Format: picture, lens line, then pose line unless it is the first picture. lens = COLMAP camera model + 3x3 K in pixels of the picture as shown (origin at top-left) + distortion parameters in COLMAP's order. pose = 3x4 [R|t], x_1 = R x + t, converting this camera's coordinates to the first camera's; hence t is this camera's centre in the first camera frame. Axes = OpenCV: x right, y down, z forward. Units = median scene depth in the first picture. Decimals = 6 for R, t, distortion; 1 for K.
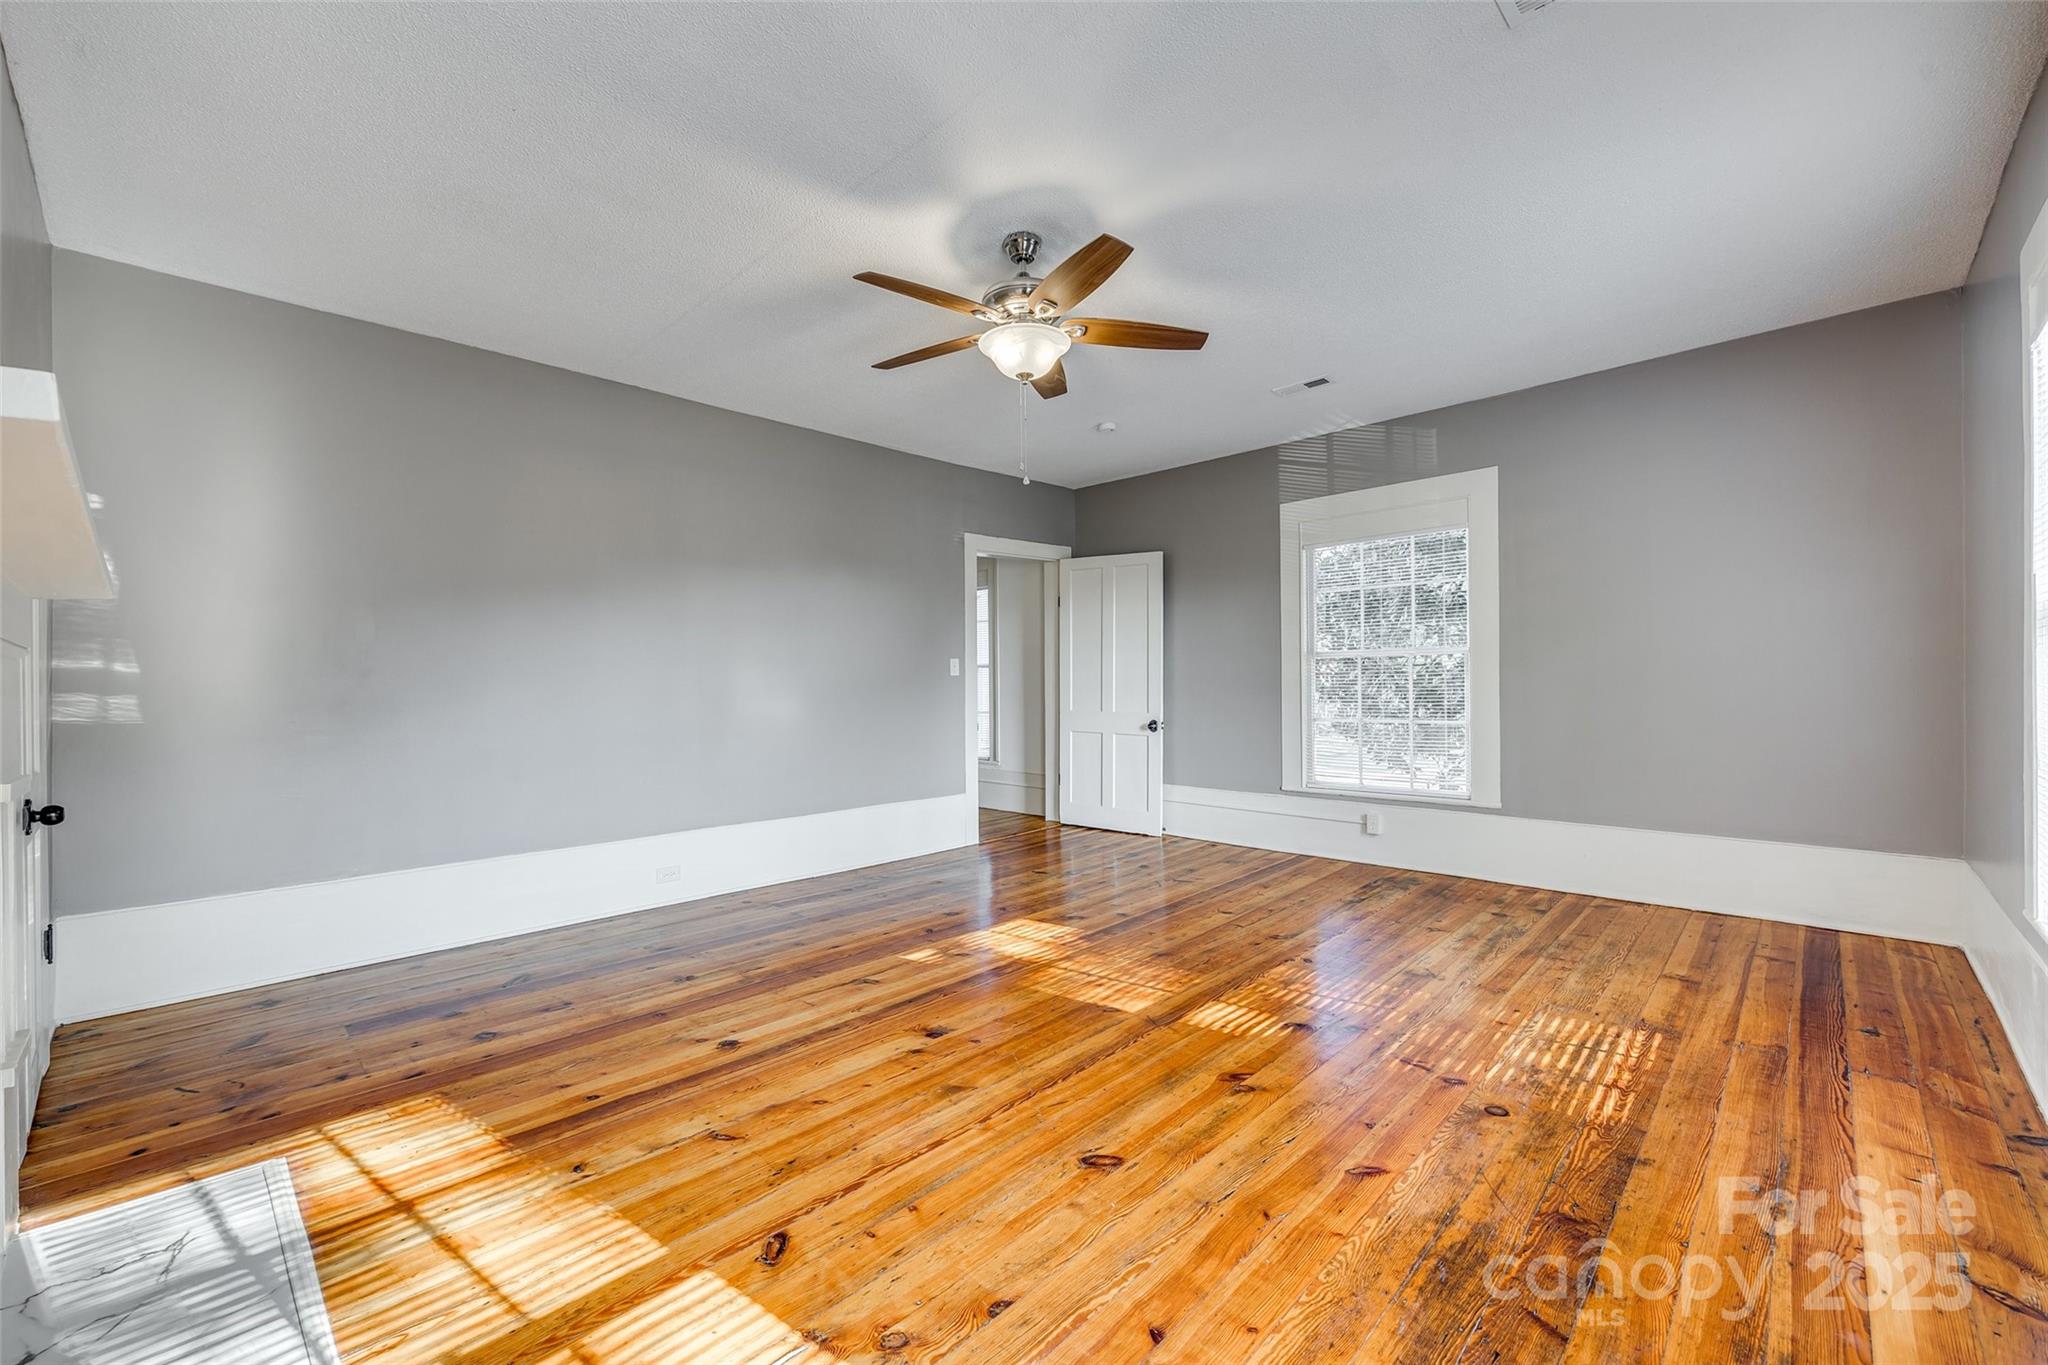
lens RADIAL K [[823.9, 0, 1024.0], [0, 823.9, 688.7], [0, 0, 1]] dist [-0.005341, 0.000065]
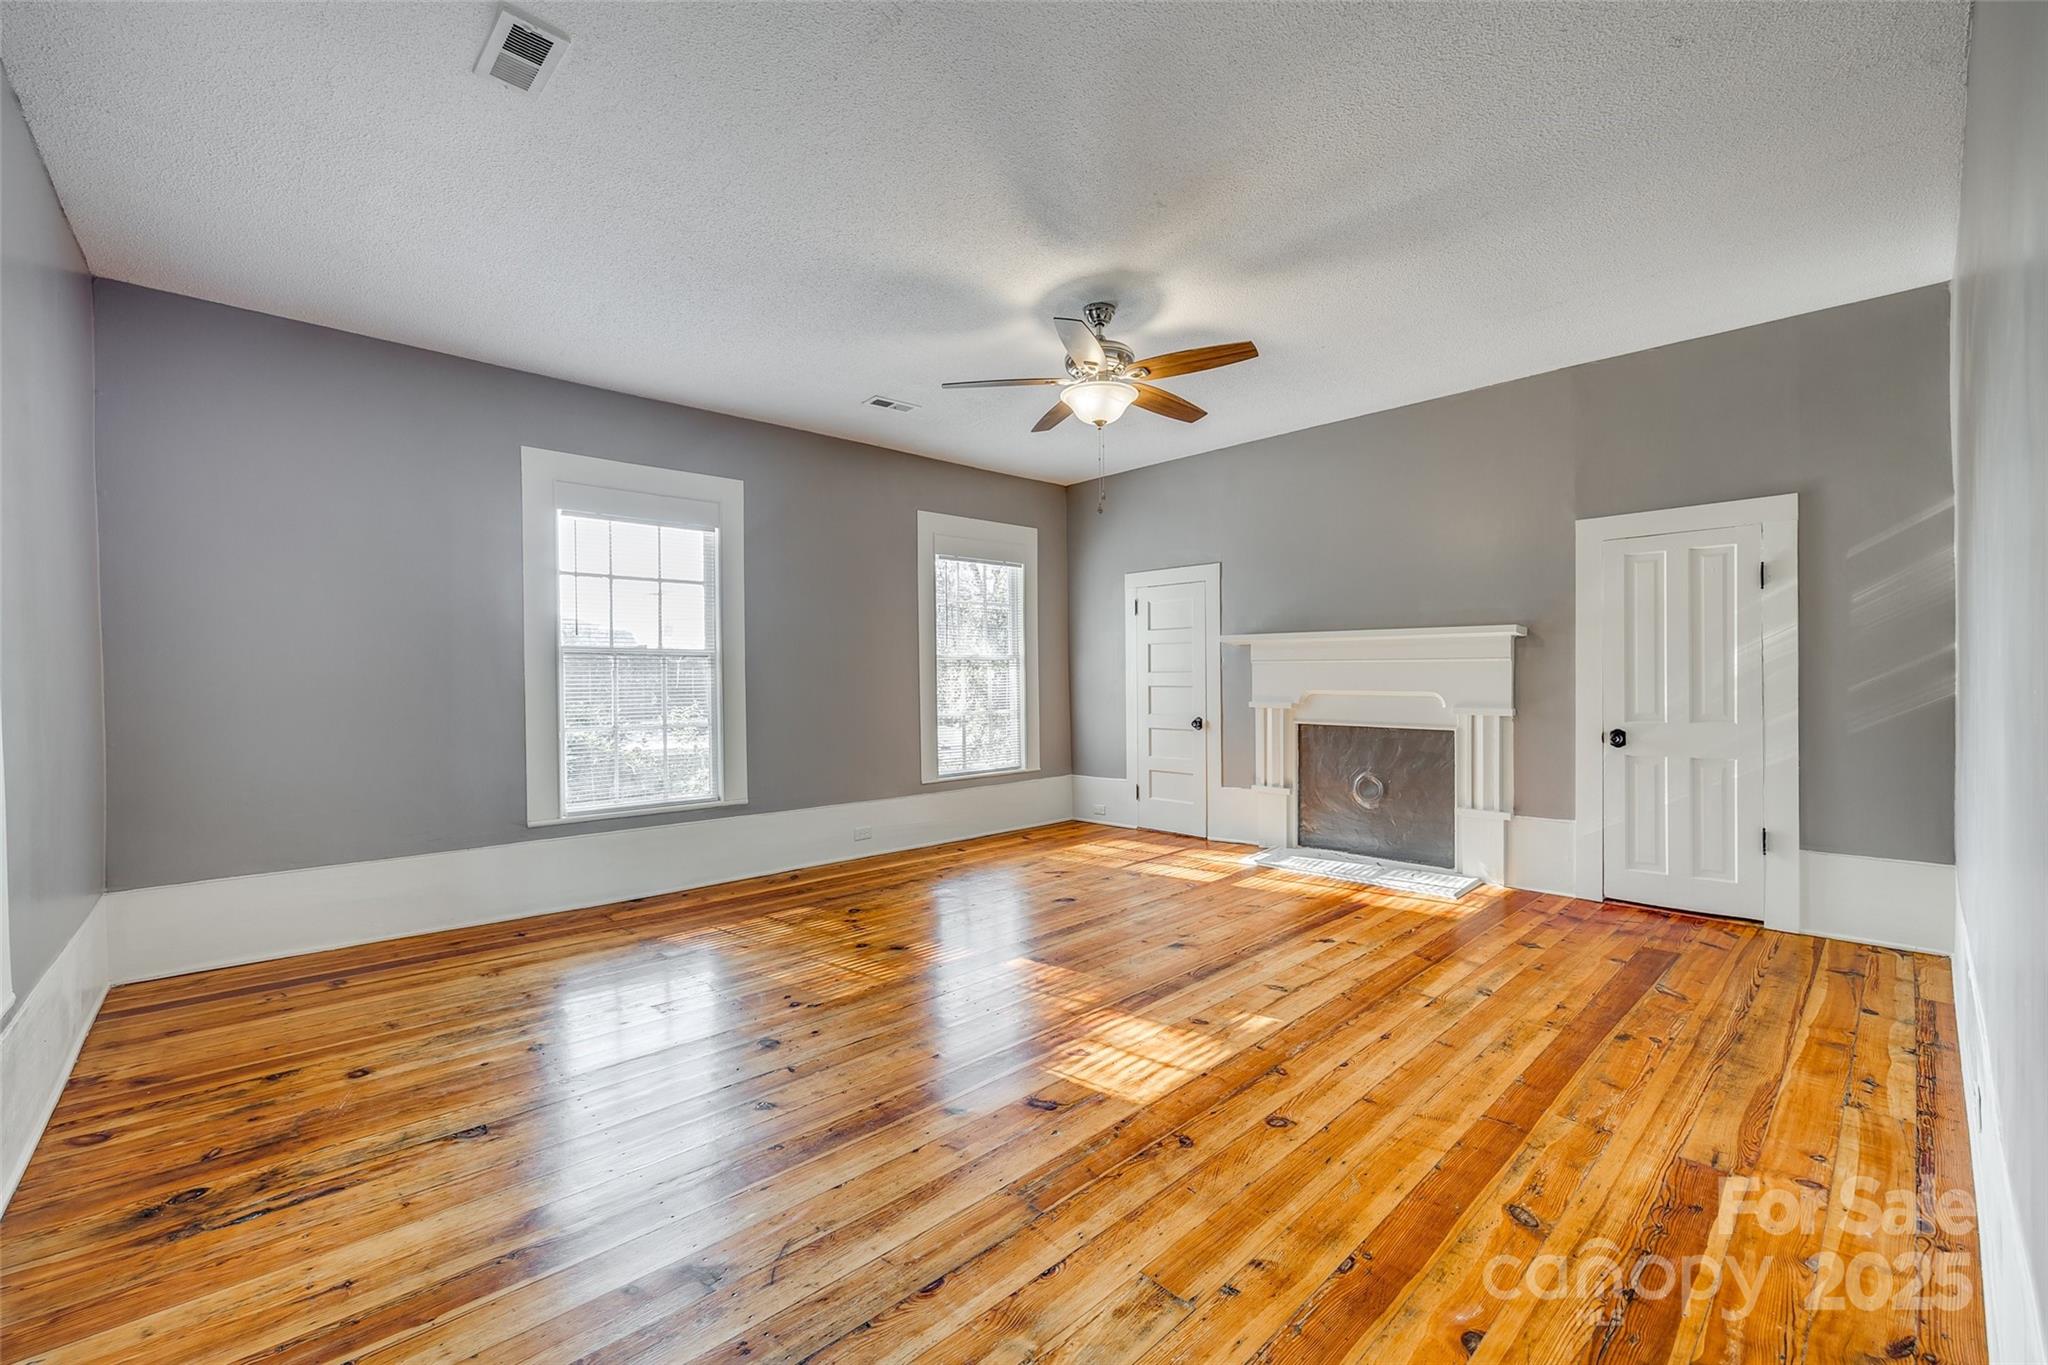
lens RADIAL K [[823.9, 0, 1034.1], [0, 823.9, 679.7], [0, 0, 1]] dist [-0.005341, 0.000065]
pose [[-0.999172, 0.021577, 0.034490, 0.060124], [0.021815, 0.999741, 0.006531, -0.017673], [-0.034340, 0.007278, -0.999384, 2.113558]]
